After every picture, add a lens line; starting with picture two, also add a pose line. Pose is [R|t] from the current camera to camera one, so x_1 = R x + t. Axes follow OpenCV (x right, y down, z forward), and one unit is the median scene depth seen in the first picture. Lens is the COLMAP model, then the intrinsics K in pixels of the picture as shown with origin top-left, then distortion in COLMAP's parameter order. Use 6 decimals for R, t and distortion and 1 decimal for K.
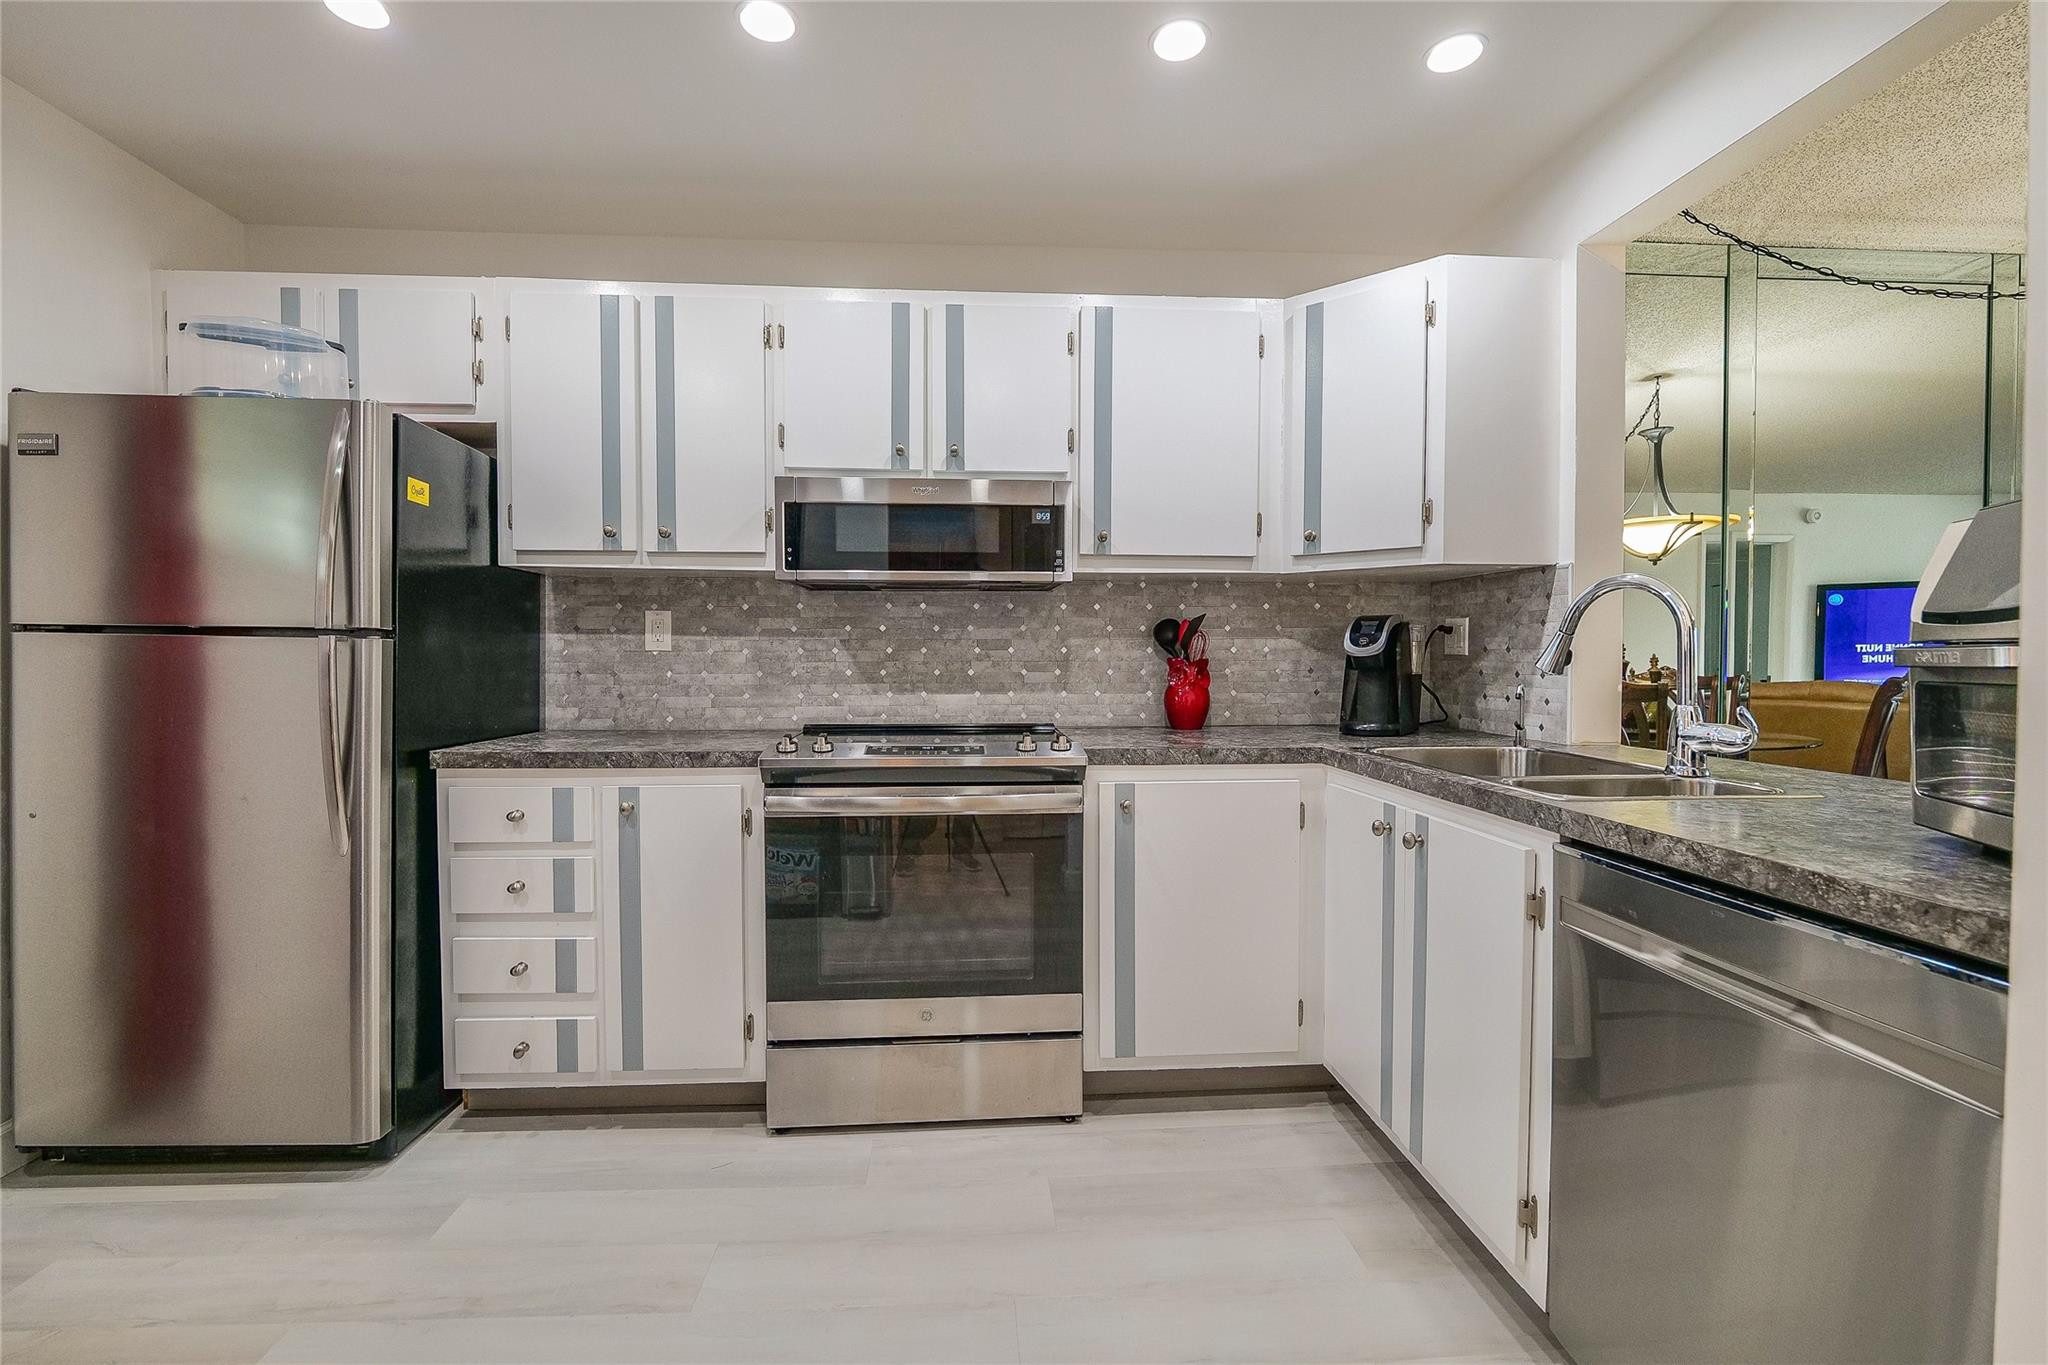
lens RADIAL K [[916.8, 0, 1022.1], [0, 916.8, 685.0], [0, 0, 1]] dist [0.001044, 0.000616]
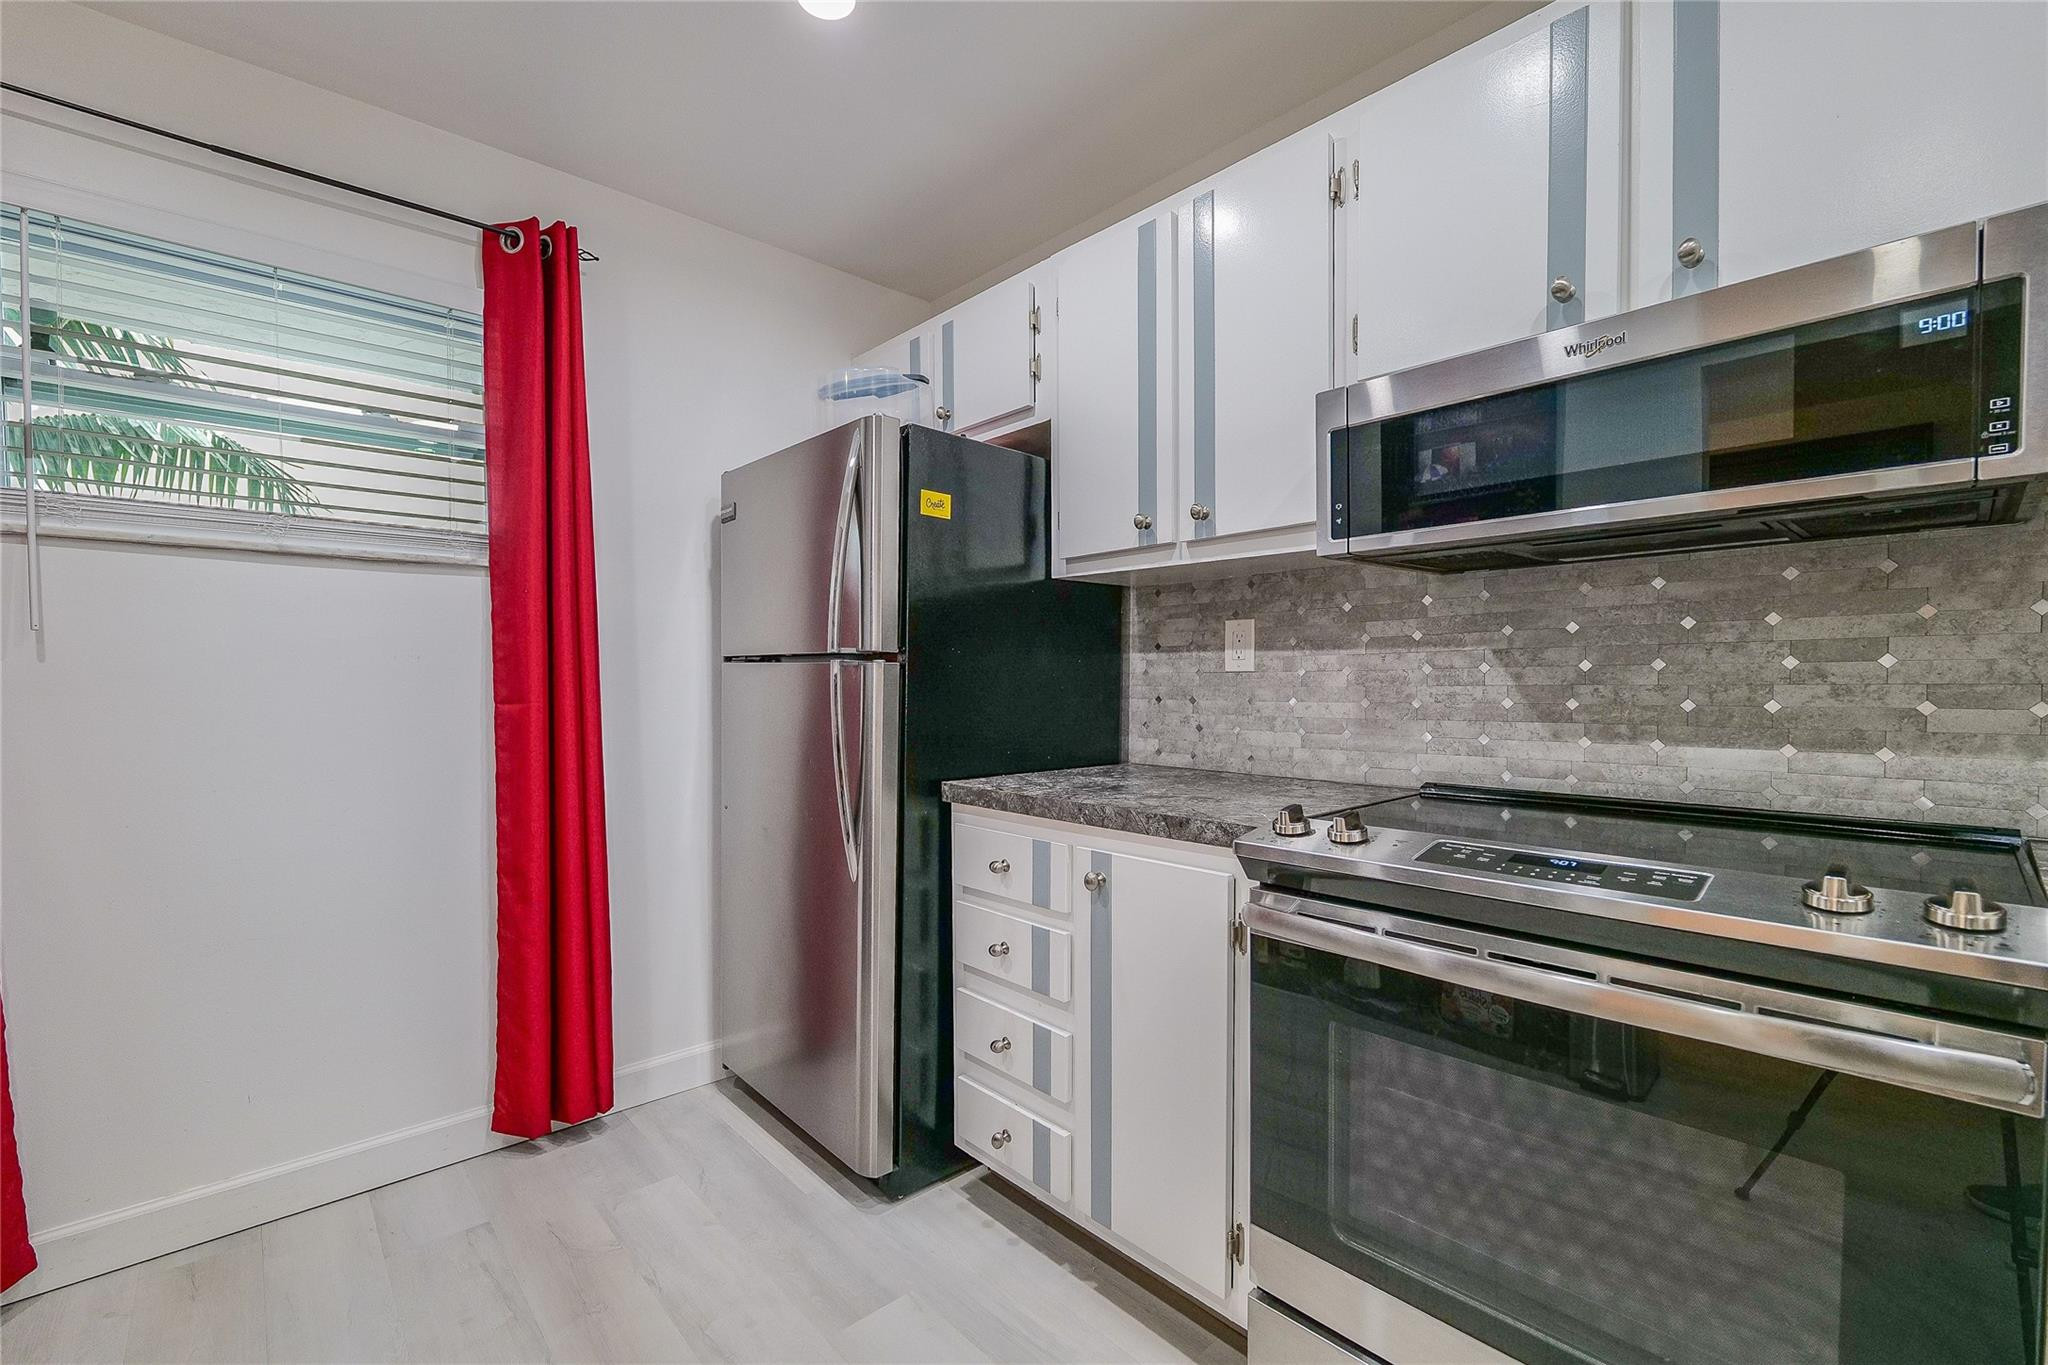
lens RADIAL K [[855.2, 0, 1020.9], [0, 855.2, 709.4], [0, 0, 1]] dist [-0.008061, 0.000145]
pose [[0.601309, 0.022950, -0.798687, 0.080678], [-0.018554, 0.999719, 0.014758, -0.013704], [0.798801, 0.005945, 0.601566, 0.461512]]
